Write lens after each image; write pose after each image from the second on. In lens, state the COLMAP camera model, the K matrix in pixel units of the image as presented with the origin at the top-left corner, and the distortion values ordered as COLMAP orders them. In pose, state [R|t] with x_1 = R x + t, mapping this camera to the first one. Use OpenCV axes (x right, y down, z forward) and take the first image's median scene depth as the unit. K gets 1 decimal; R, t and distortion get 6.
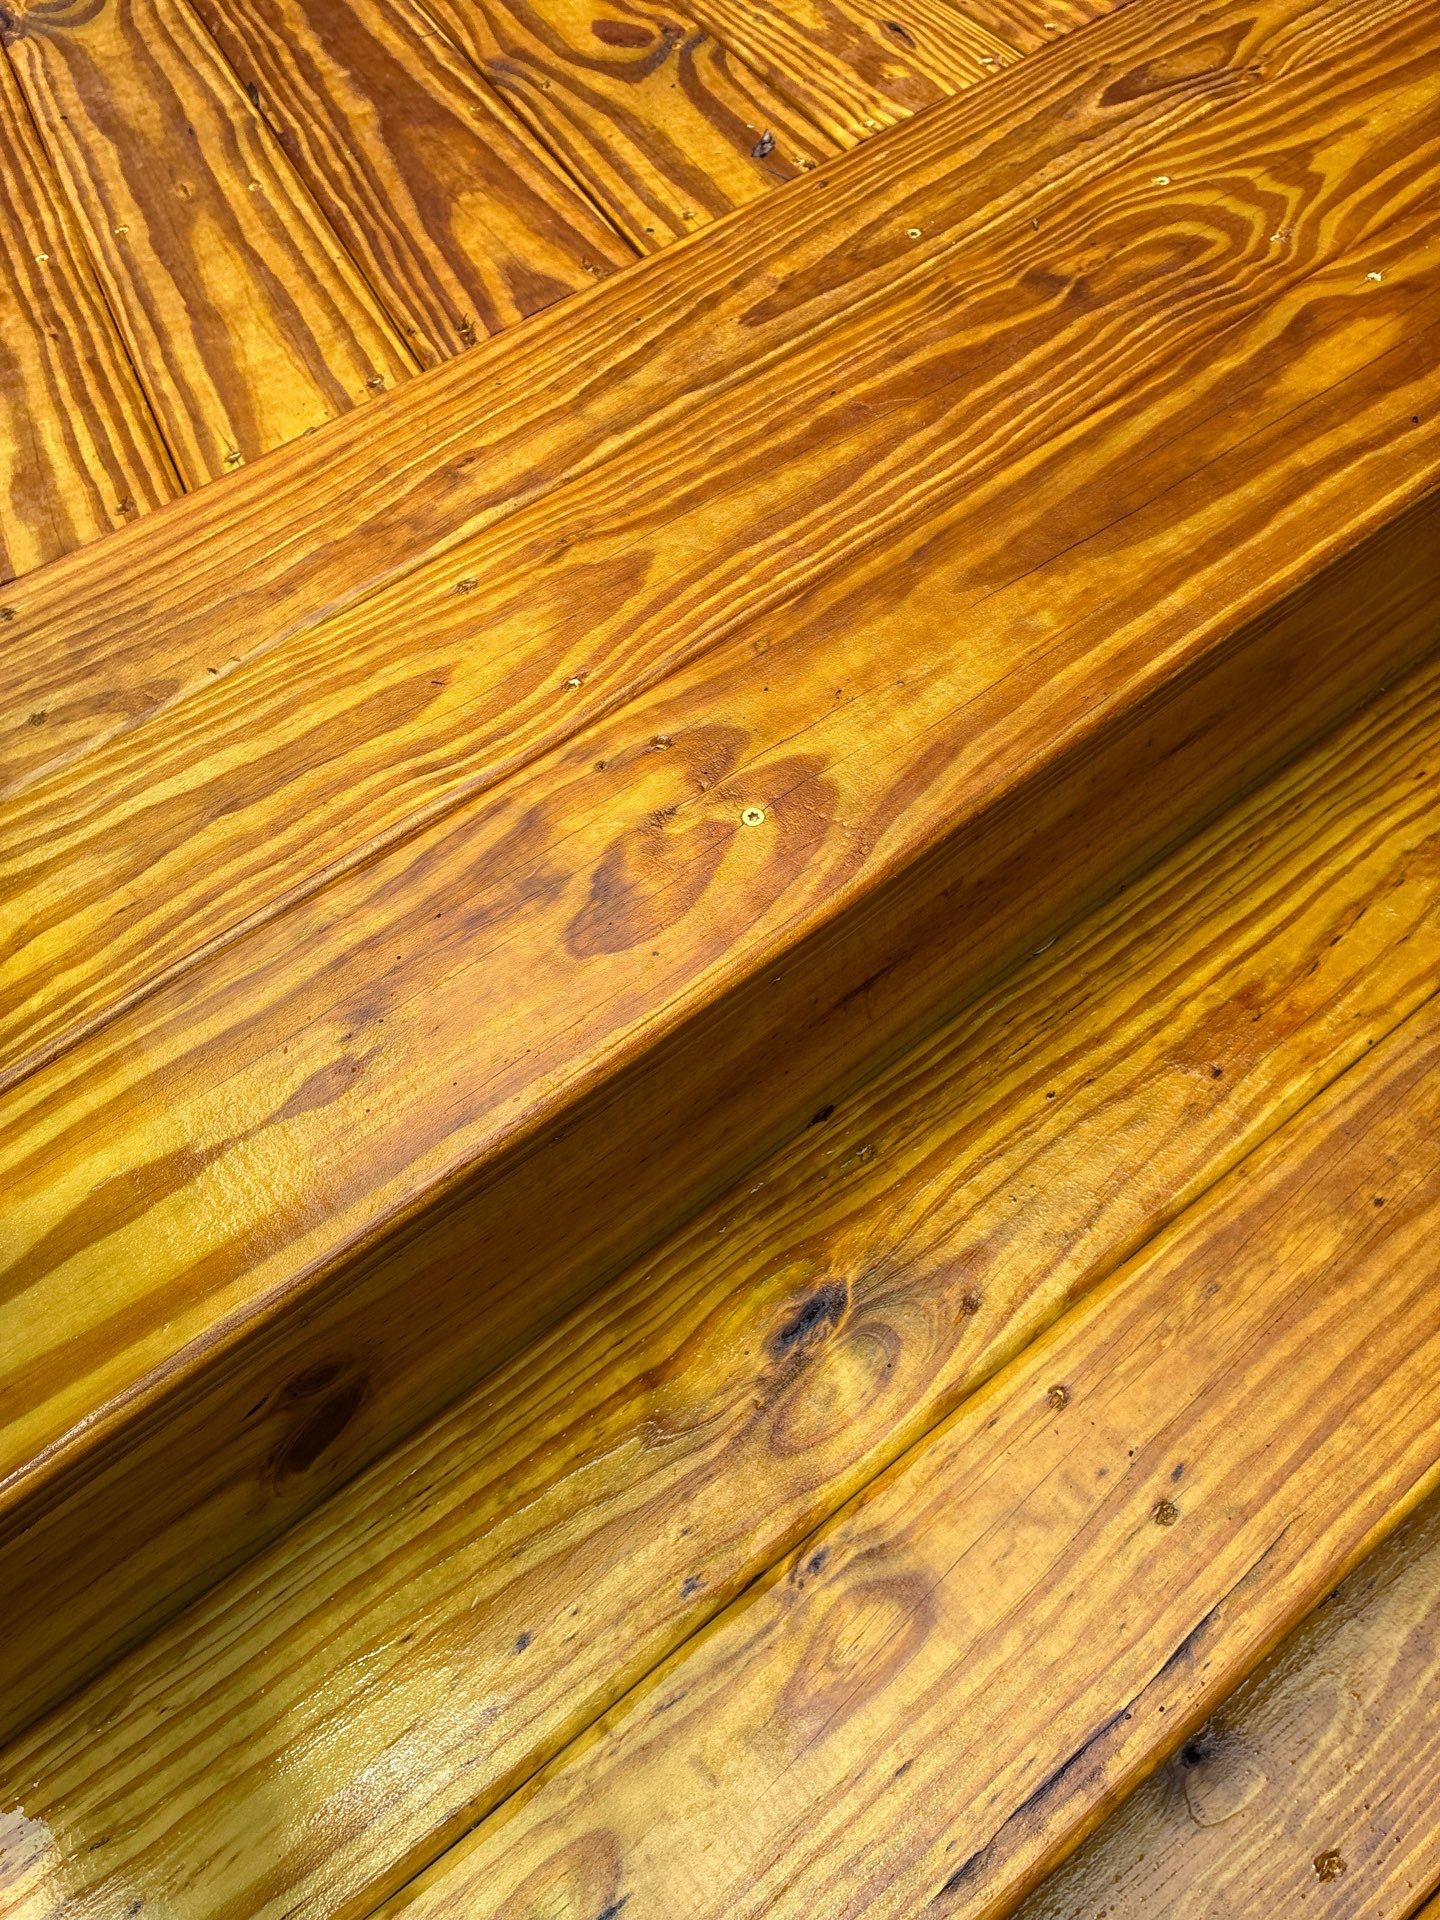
lens RADIAL K [[1442.7, 0, 674.4], [0, 1442.7, 945.5], [0, 0, 1]] dist [0.075175, -0.090581]
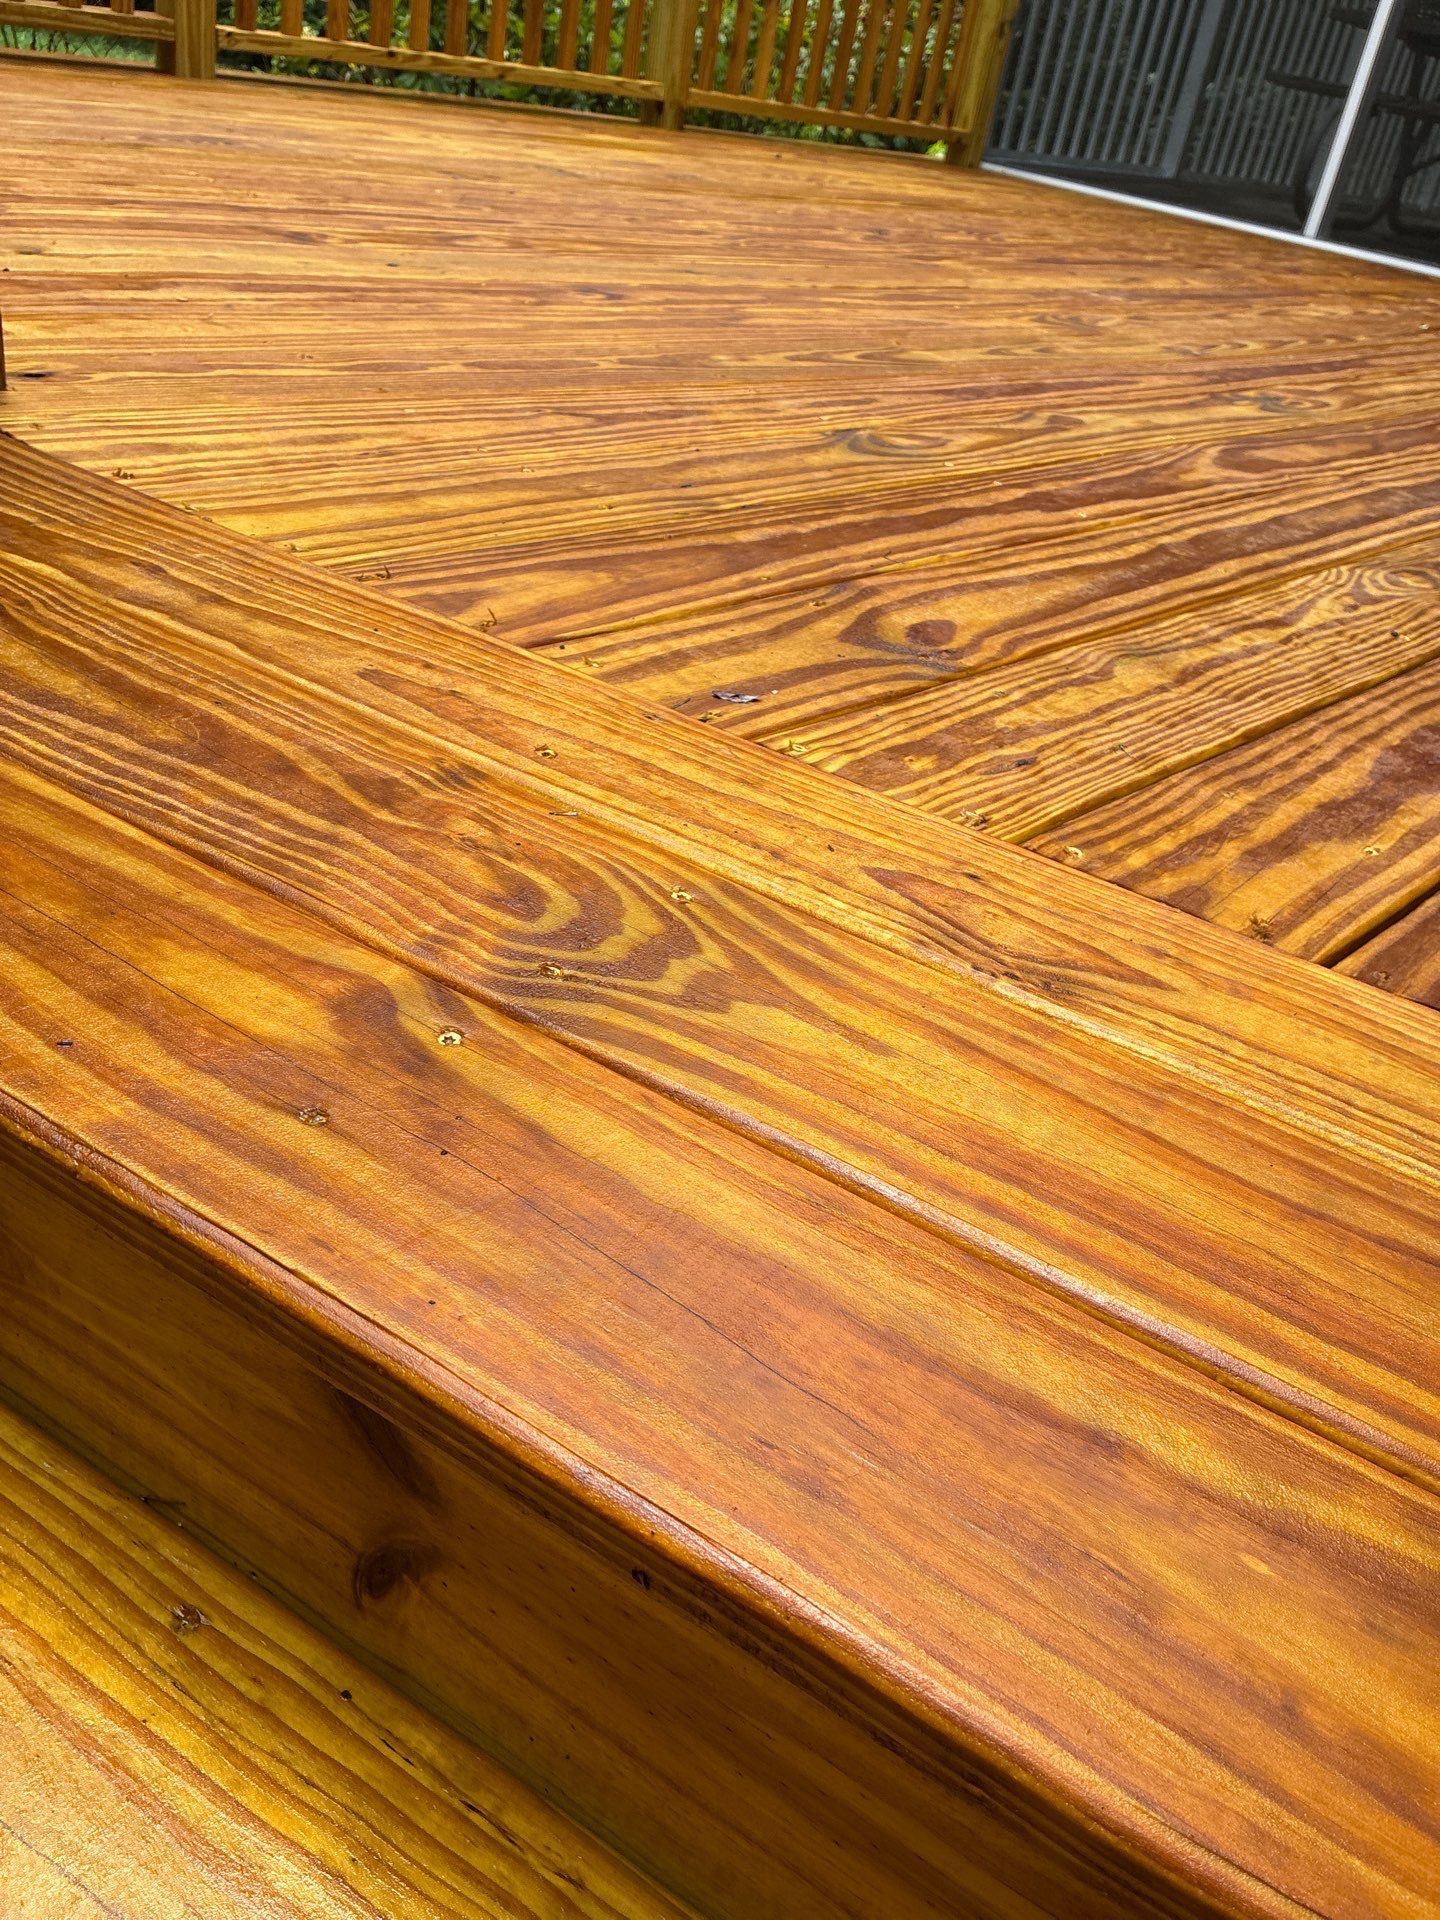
lens RADIAL K [[1468.2, 0, 732.7], [0, 1468.2, 994.6], [0, 0, 1]] dist [0.018783, 0.000621]
pose [[0.342454, 0.659998, -0.668676, 0.844290], [-0.862244, 0.503462, 0.055340, -0.539798], [0.373177, 0.557610, 0.741492, 0.463468]]
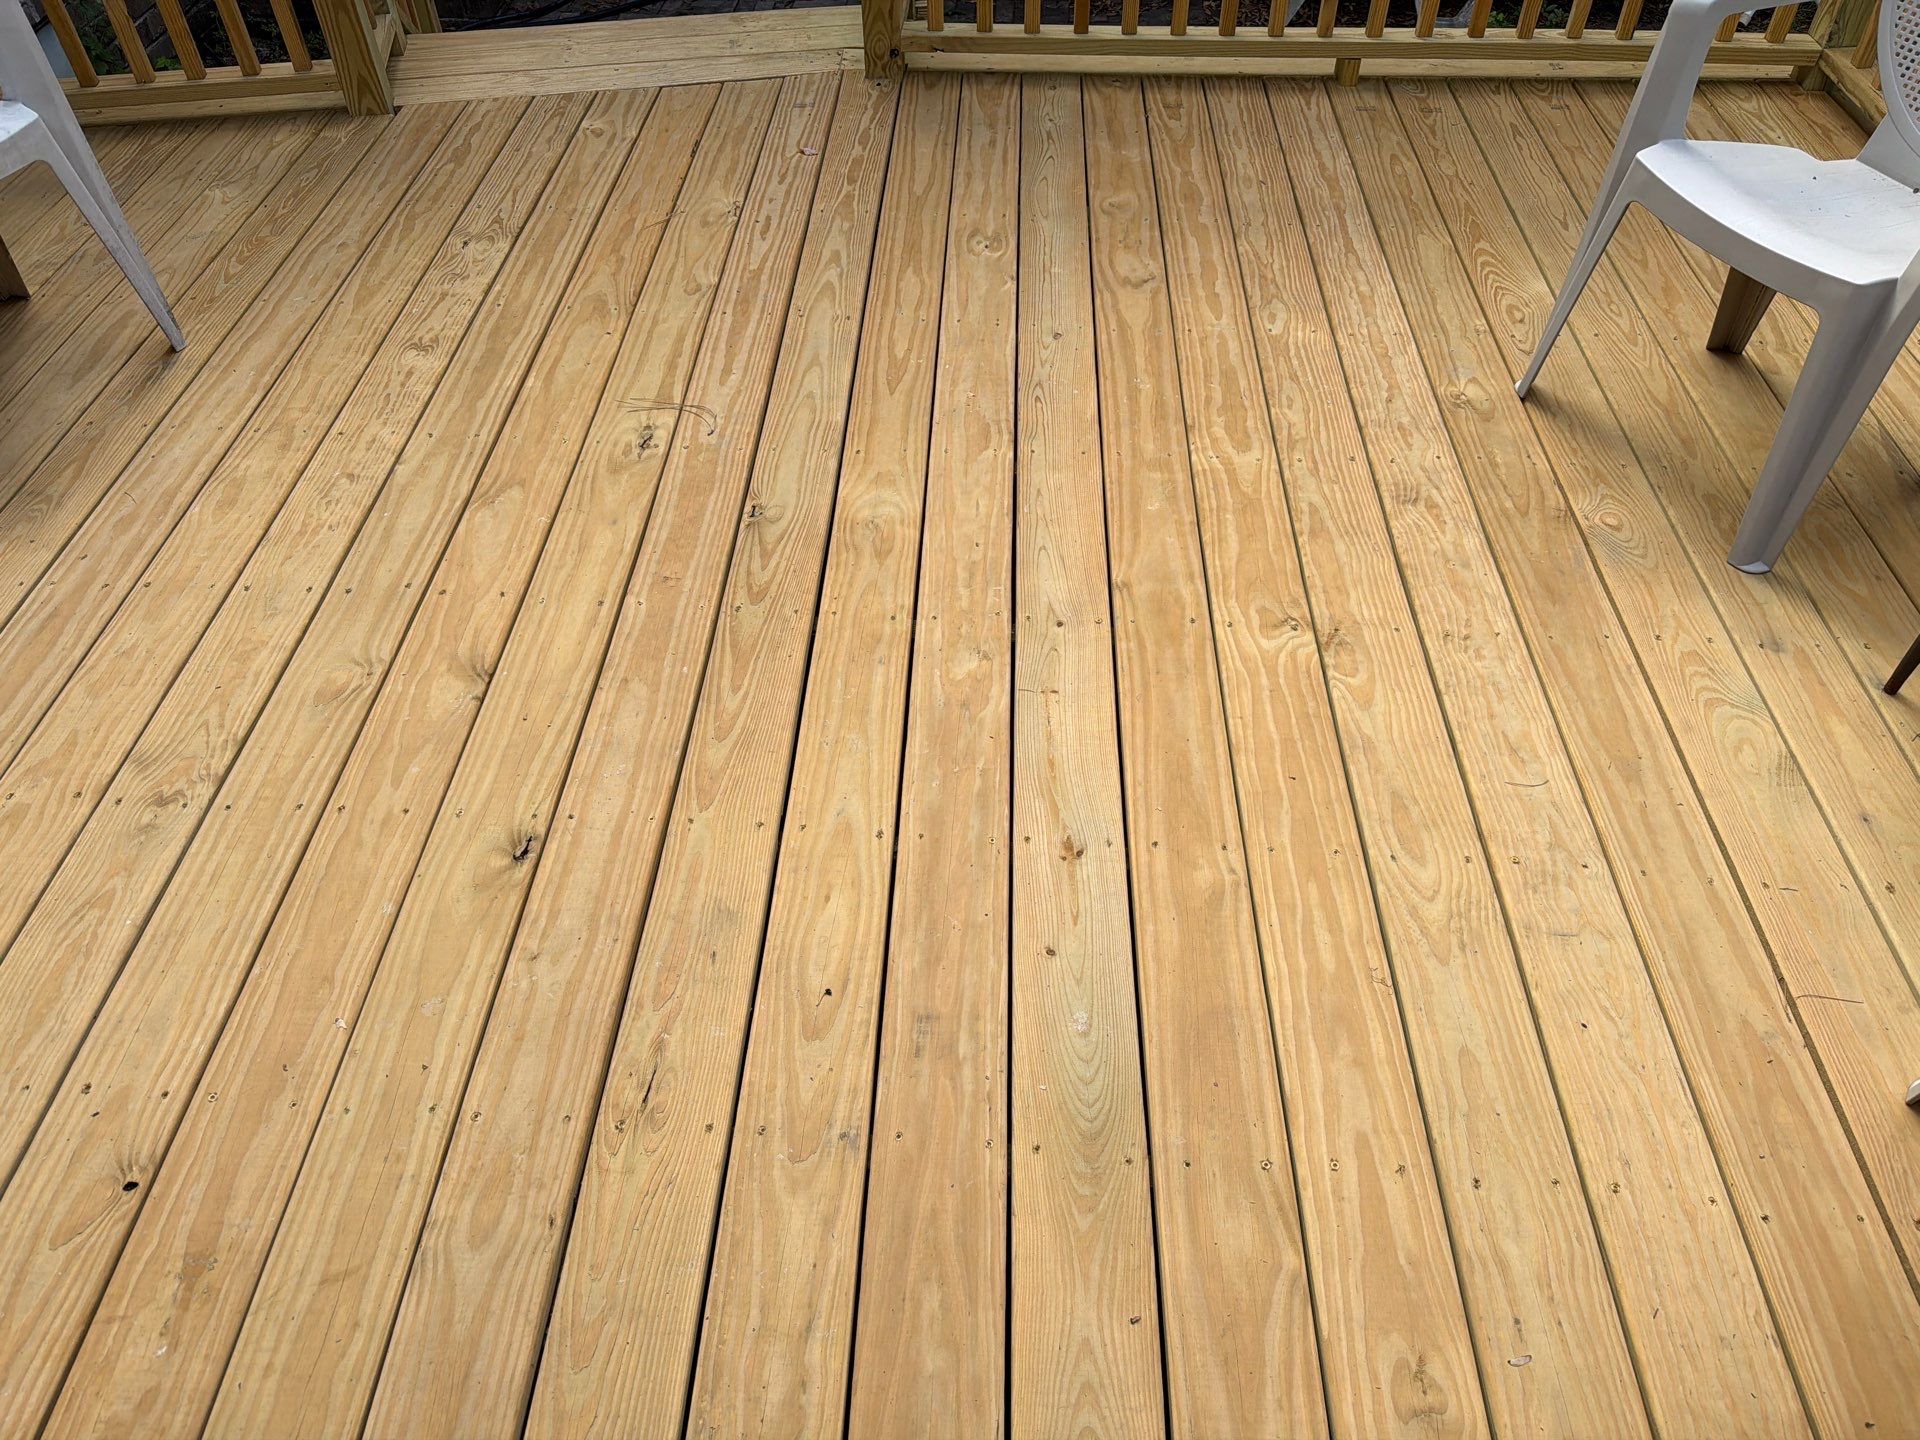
lens RADIAL K [[1447.1, 0, 964.8], [0, 1447.1, 720.7], [0, 0, 1]] dist [0.061660, -0.071760]
pose [[-0.887105, -0.230171, 0.400083, -2.962179], [0.426600, -0.077912, 0.901078, -4.112918], [-0.176231, 0.970026, 0.167307, 1.939892]]
